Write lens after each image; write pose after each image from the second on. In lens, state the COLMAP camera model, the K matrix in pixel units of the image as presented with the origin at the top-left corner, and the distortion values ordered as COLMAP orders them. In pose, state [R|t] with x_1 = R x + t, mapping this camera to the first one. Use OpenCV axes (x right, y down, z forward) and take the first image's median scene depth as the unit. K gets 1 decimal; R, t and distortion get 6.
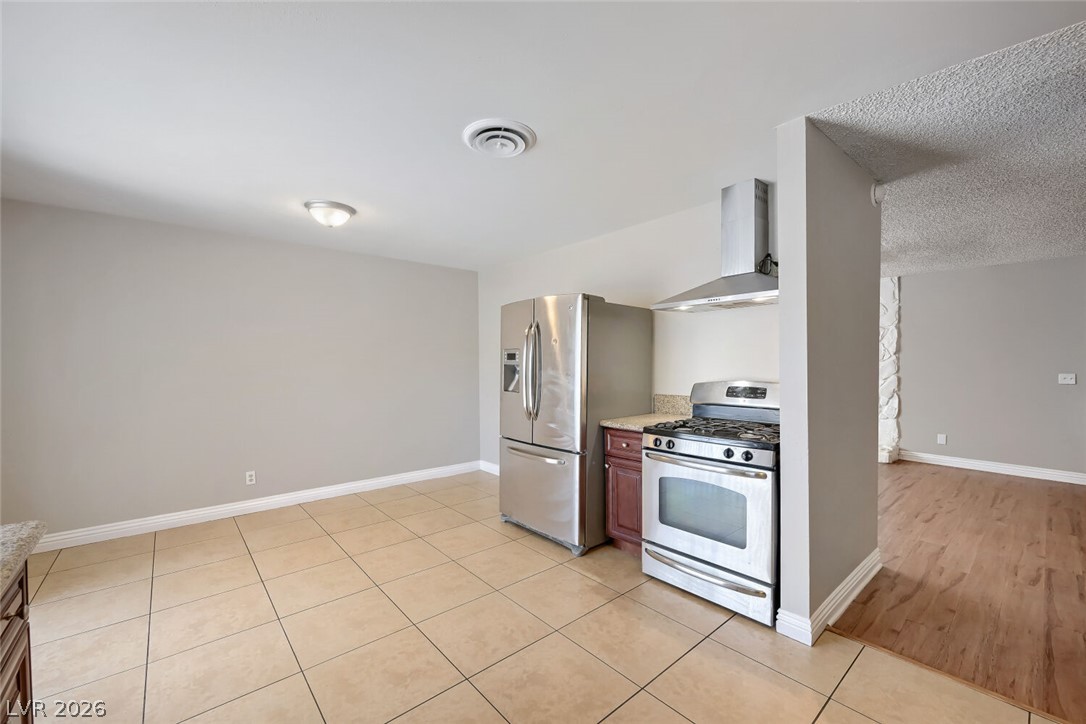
lens RADIAL K [[433.8, 0, 541.7], [0, 433.8, 368.6], [0, 0, 1]] dist [0.003515, -0.000235]
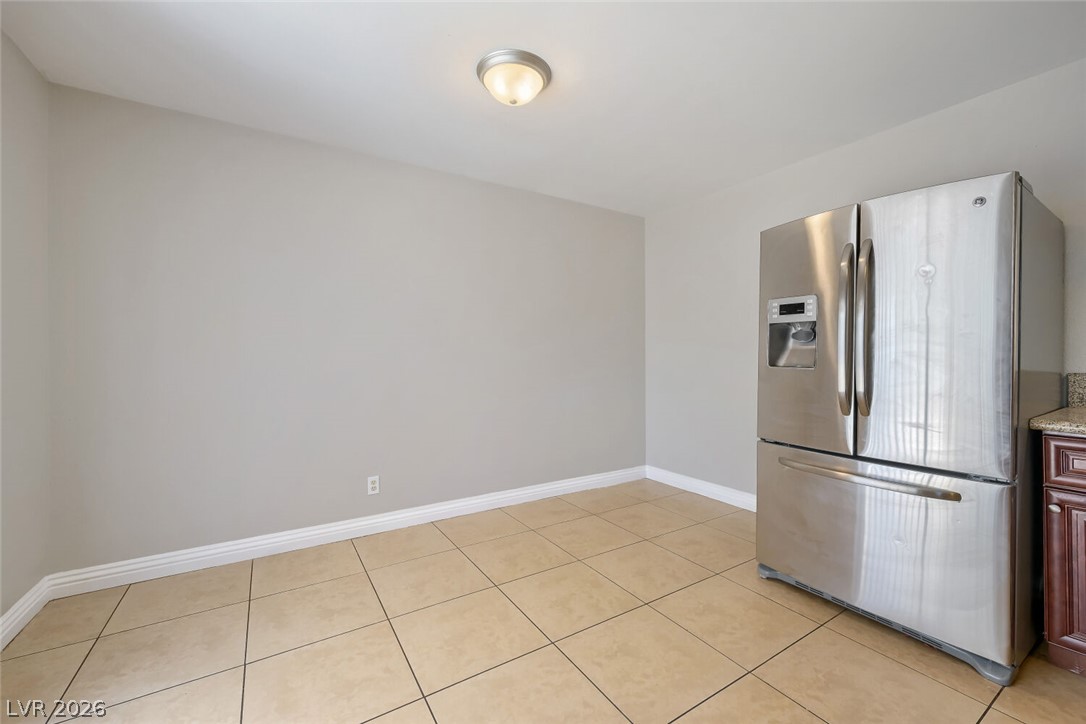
lens RADIAL K [[433.8, 0, 563.4], [0, 433.8, 350.6], [0, 0, 1]] dist [0.003515, -0.000235]
pose [[0.993143, 0.003612, -0.116851, -0.308259], [-0.006301, 0.999724, -0.022652, 0.045507], [0.116737, 0.023233, 0.992891, 0.352731]]
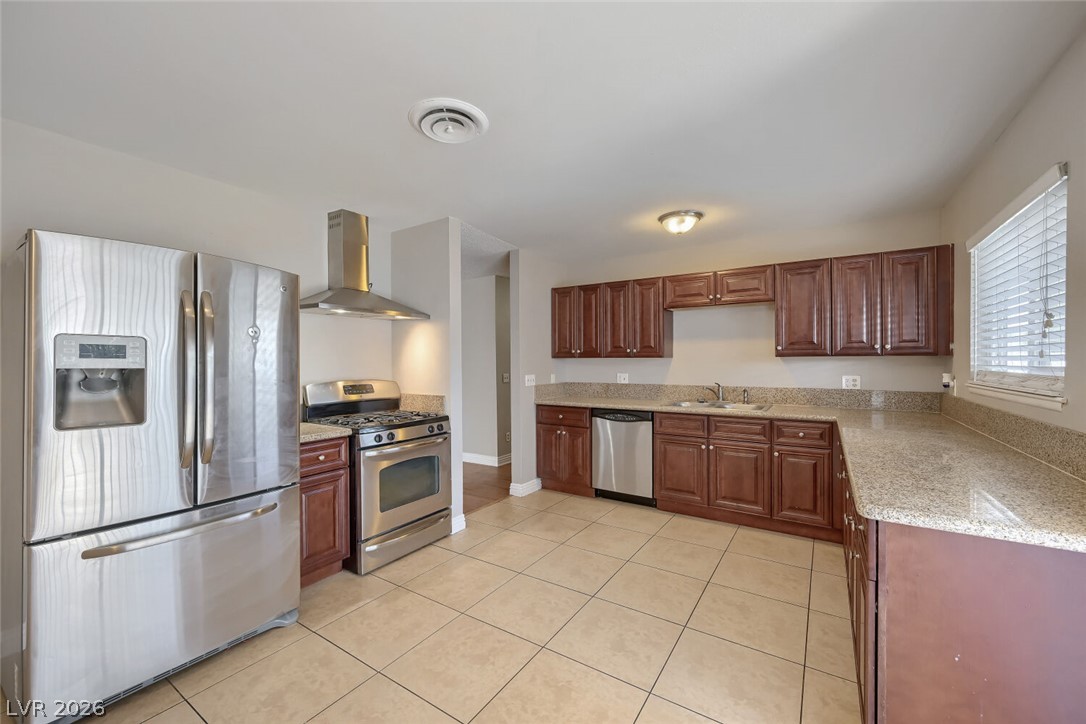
lens RADIAL K [[433.8, 0, 543.6], [0, 433.8, 363.5], [0, 0, 1]] dist [0.003515, -0.000235]
pose [[-0.275524, 0.000519, 0.961294, -0.631871], [0.014980, 0.999881, 0.003753, -0.008447], [-0.961177, 0.015434, -0.275499, 0.656811]]
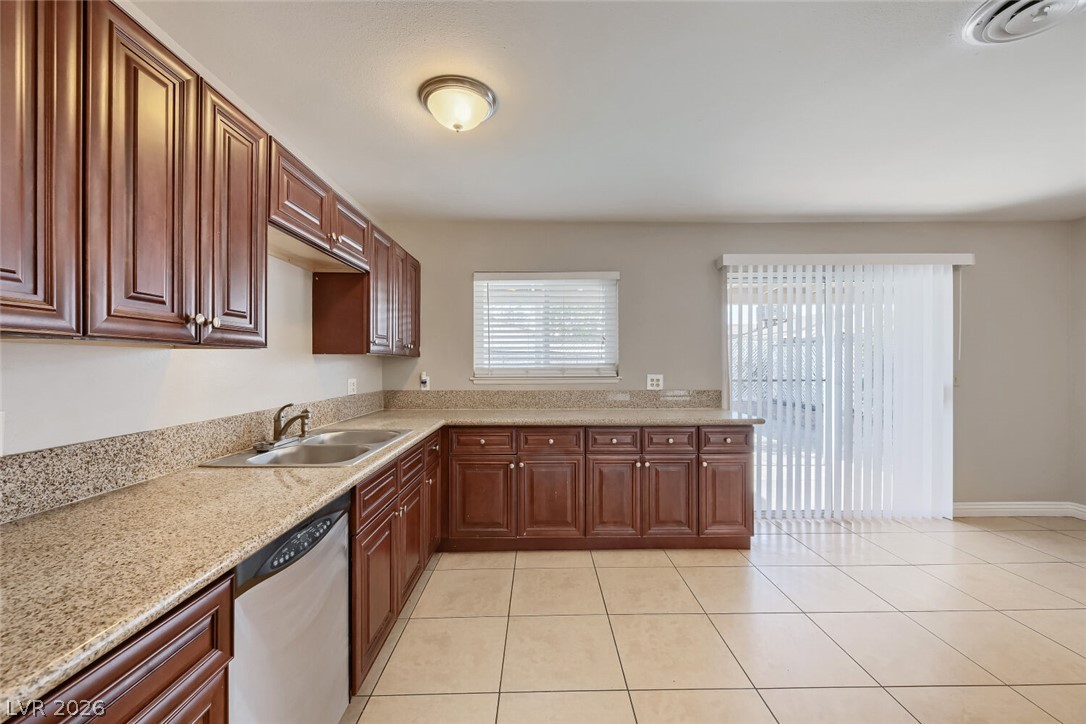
lens RADIAL K [[433.8, 0, 548.5], [0, 433.8, 359.4], [0, 0, 1]] dist [0.003515, -0.000235]
pose [[-0.634362, 0.002821, -0.773031, 0.661958], [-0.000223, 0.999993, 0.003832, -0.006149], [0.773036, 0.002604, -0.634357, 0.512598]]
